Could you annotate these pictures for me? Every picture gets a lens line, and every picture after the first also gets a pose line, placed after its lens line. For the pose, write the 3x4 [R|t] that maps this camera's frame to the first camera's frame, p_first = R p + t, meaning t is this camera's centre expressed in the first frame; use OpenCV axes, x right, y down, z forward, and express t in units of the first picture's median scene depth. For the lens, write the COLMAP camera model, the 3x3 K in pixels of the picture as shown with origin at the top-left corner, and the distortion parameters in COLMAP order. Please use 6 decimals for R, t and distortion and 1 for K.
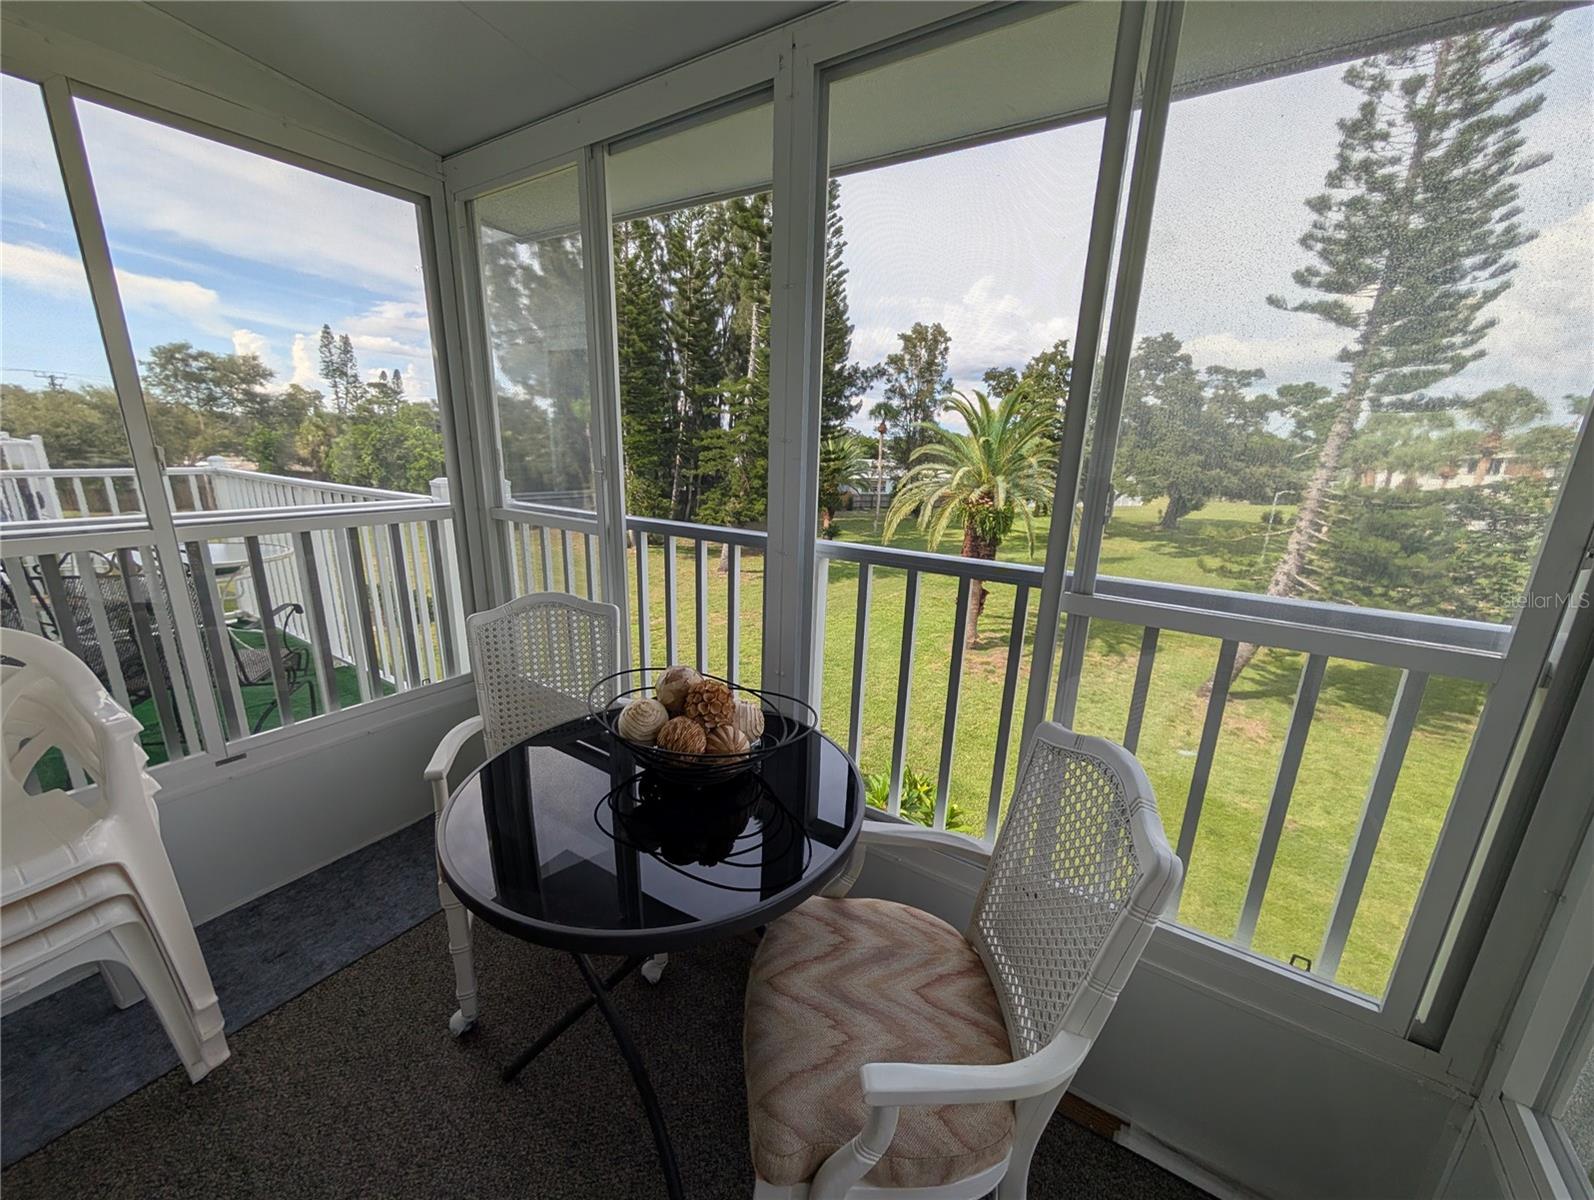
lens RADIAL K [[602.8, 0, 797.0], [0, 602.8, 600.0], [0, 0, 1]] dist [-0.008183, 0.003037]
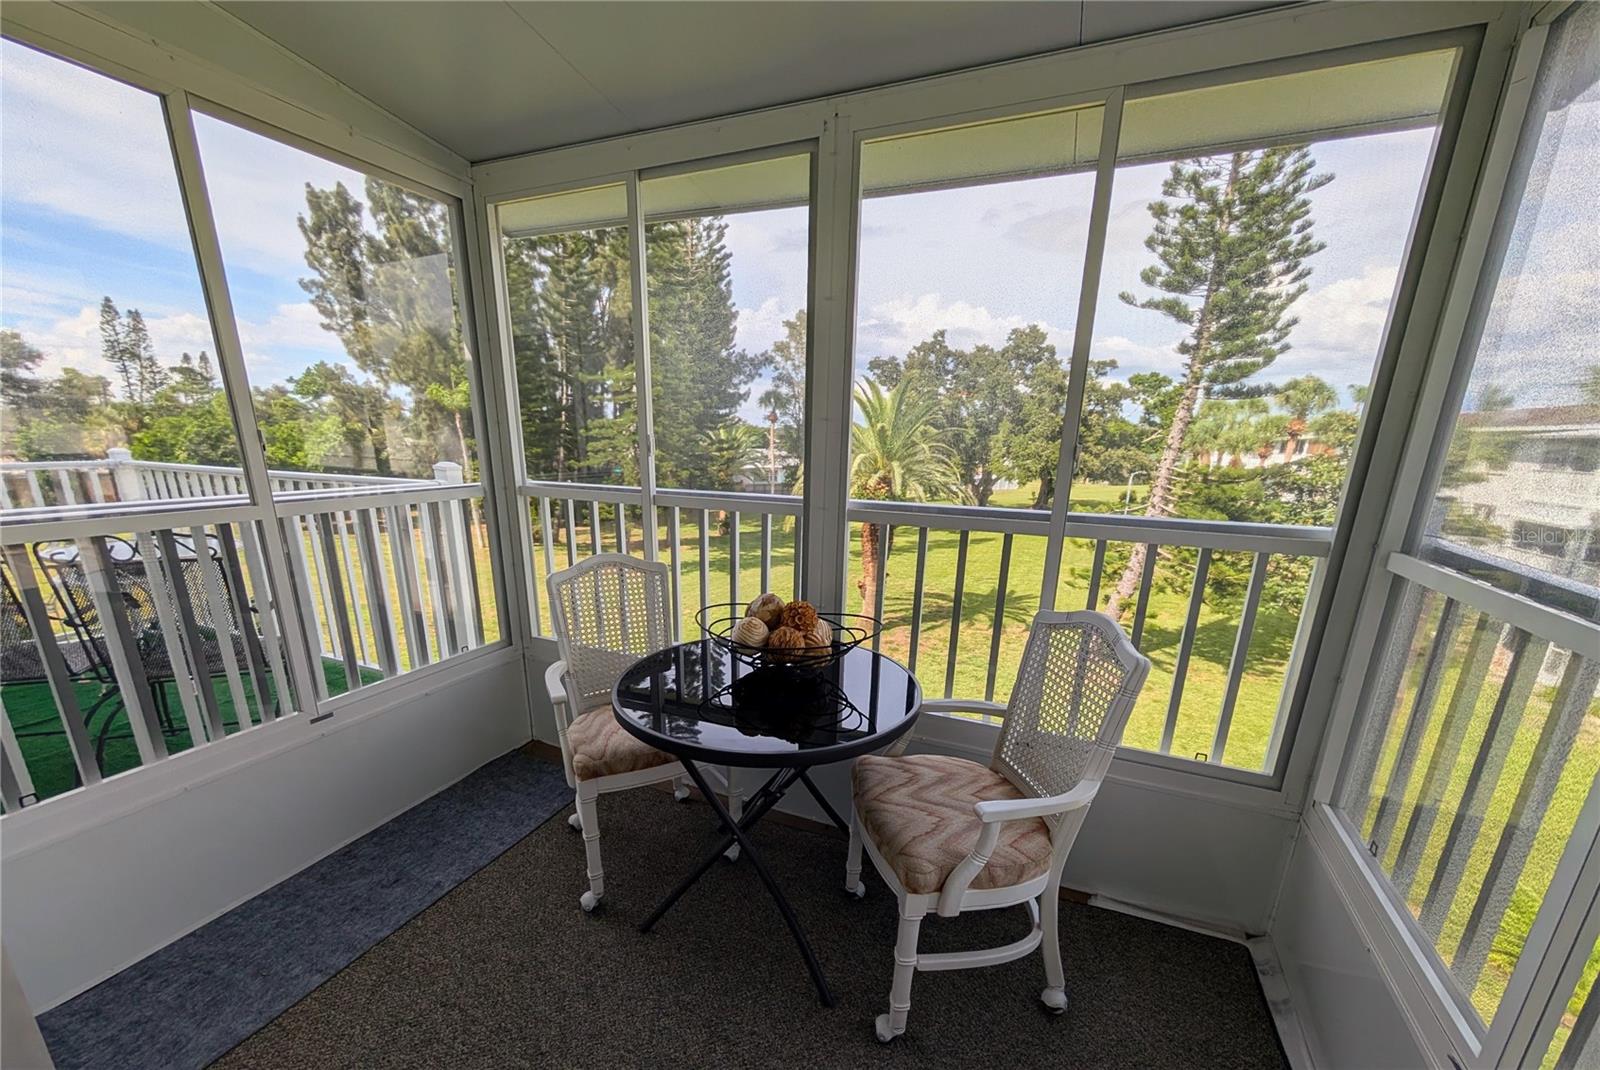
lens RADIAL K [[602.4, 0, 799.0], [0, 602.4, 600.5], [0, 0, 1]] dist [0.001676, -0.000069]
pose [[0.985524, -0.053586, 0.160845, -0.251186], [0.050527, 0.998457, 0.023053, 0.071357], [-0.161832, -0.014592, 0.986710, -0.219042]]
